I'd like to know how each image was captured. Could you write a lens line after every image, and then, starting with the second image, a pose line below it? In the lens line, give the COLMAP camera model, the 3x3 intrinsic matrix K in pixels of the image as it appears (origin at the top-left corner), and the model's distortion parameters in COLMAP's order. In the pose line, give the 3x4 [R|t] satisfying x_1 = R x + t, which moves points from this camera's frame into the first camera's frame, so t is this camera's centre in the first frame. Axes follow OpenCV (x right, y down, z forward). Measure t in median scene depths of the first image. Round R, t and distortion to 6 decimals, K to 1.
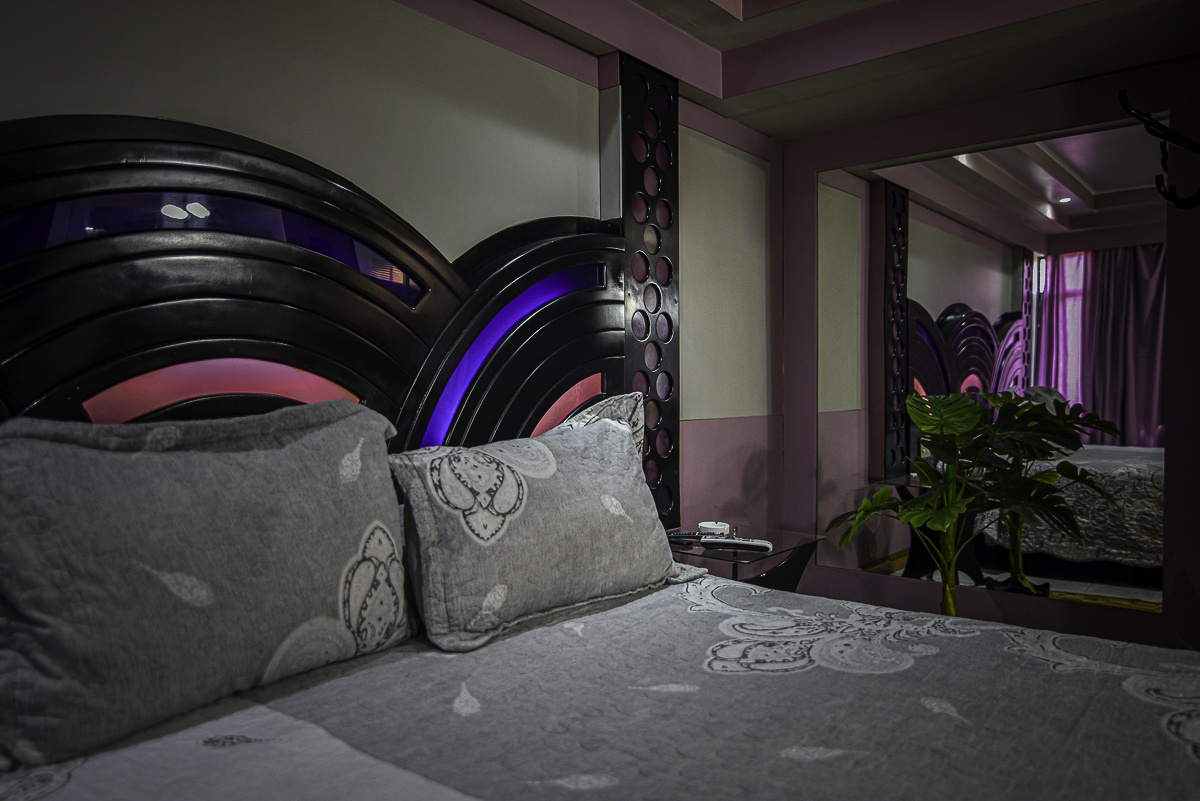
lens RADIAL K [[839.7, 0, 600.0], [0, 839.7, 400.5], [0, 0, 1]] dist [-0.007451, -0.001005]
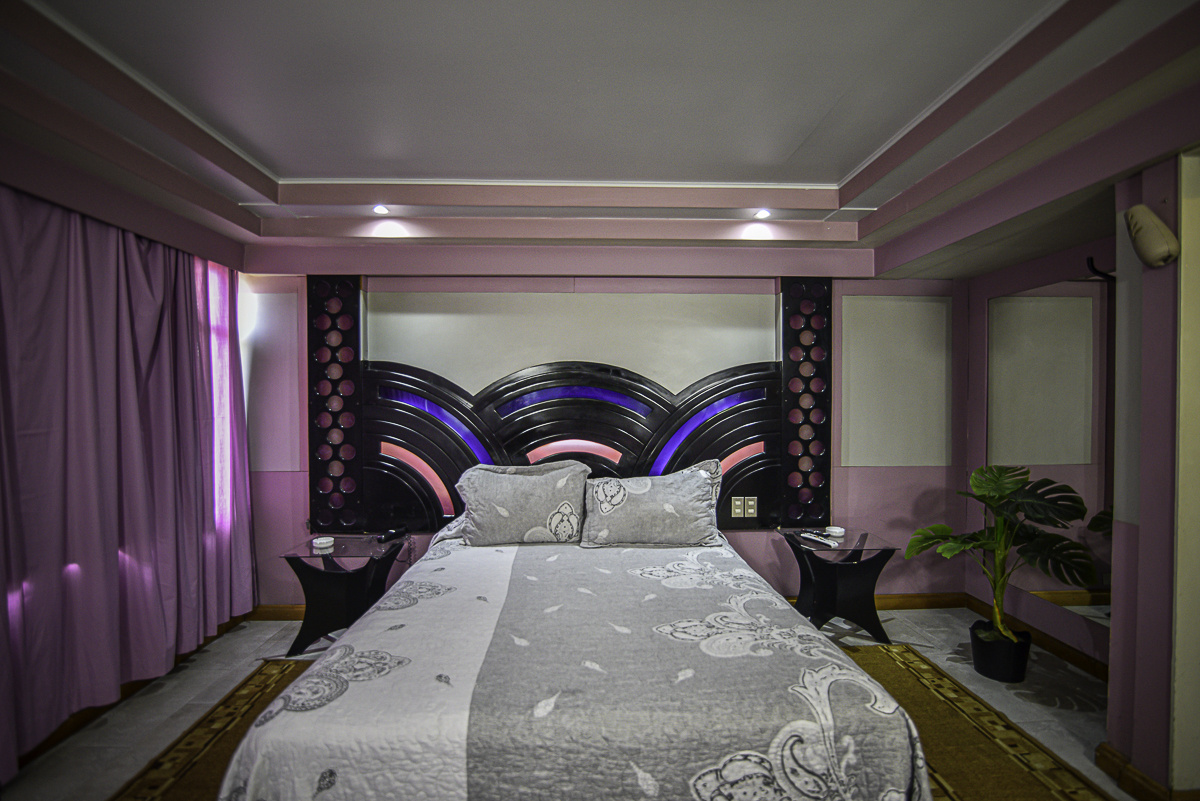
lens RADIAL K [[549.8, 0, 601.5], [0, 549.8, 408.0], [0, 0, 1]] dist [-0.024553, 0.002430]
pose [[0.664488, 0.017230, -0.747100, 1.231309], [-0.014694, 0.999842, 0.009990, -0.207672], [0.747154, 0.004340, 0.664637, -0.252348]]
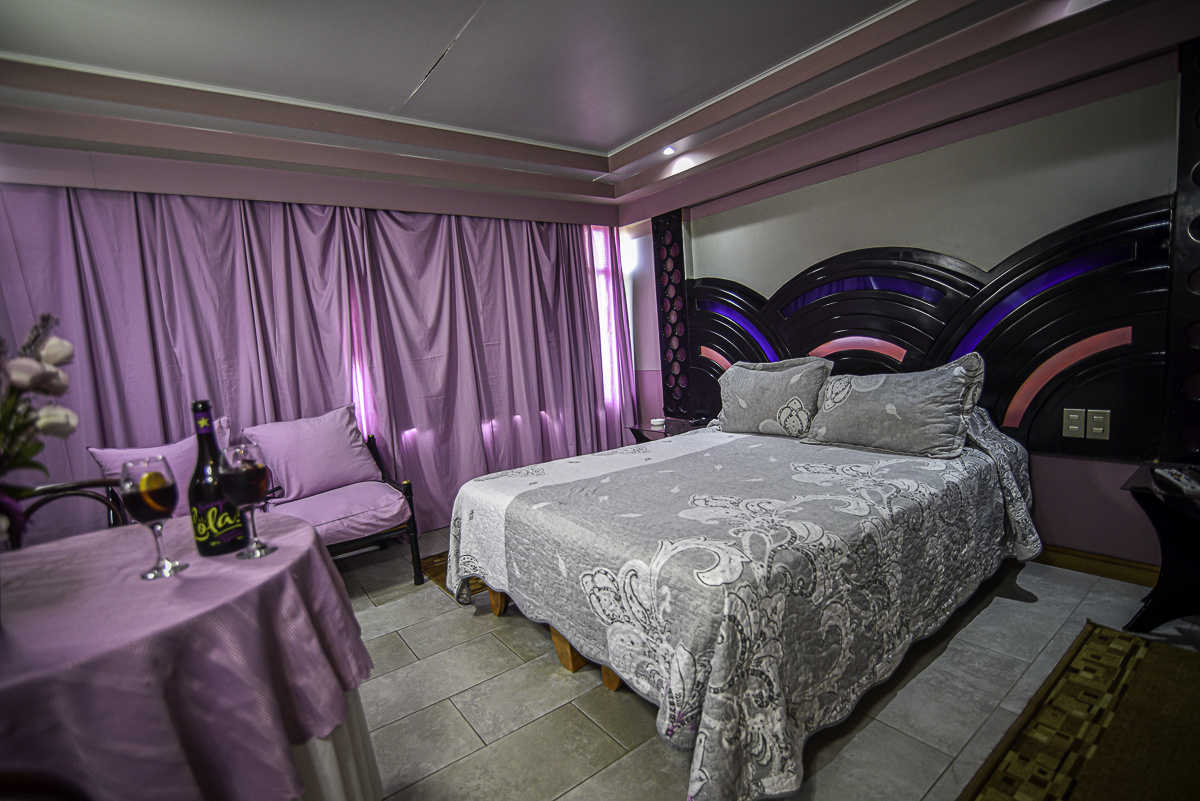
lens RADIAL K [[549.8, 0, 601.5], [0, 549.8, 408.0], [0, 0, 1]] dist [-0.024553, 0.002430]
pose [[-0.235354, 0.142632, -0.961387, 1.724062], [0.063163, 0.989327, 0.131314, -0.120001], [0.969855, -0.029819, -0.241851, 0.708391]]
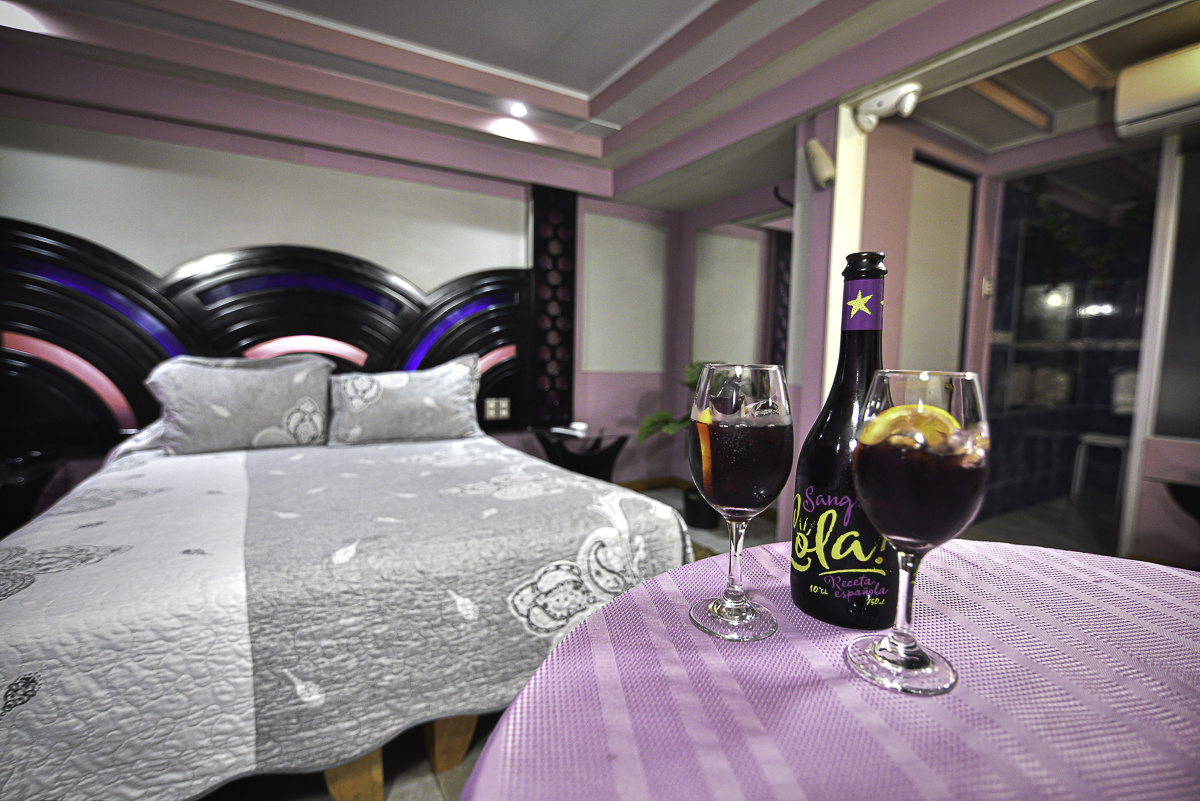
lens RADIAL K [[544.6, 0, 601.1], [0, 544.6, 409.0], [0, 0, 1]] dist [-0.022981, 0.000983]
pose [[0.942640, 0.058537, -0.328638, 1.106963], [-0.031060, 0.995614, 0.088248, -0.005341], [0.332363, -0.072979, 0.940324, -0.315146]]
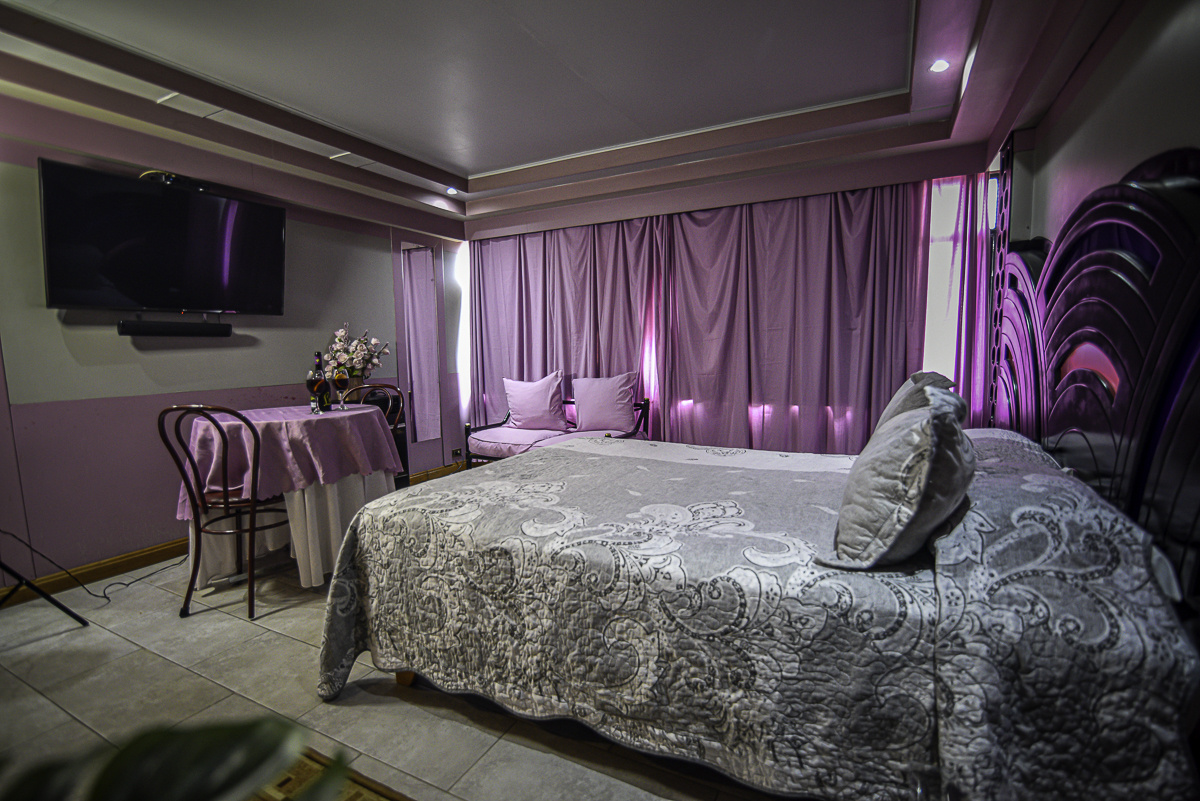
lens RADIAL K [[549.8, 0, 601.5], [0, 549.8, 408.0], [0, 0, 1]] dist [-0.024553, 0.002430]
pose [[-0.976747, 0.050207, -0.208432, 0.634903], [0.024295, 0.991851, 0.125066, -0.086068], [0.213013, 0.117094, -0.970008, 1.944423]]
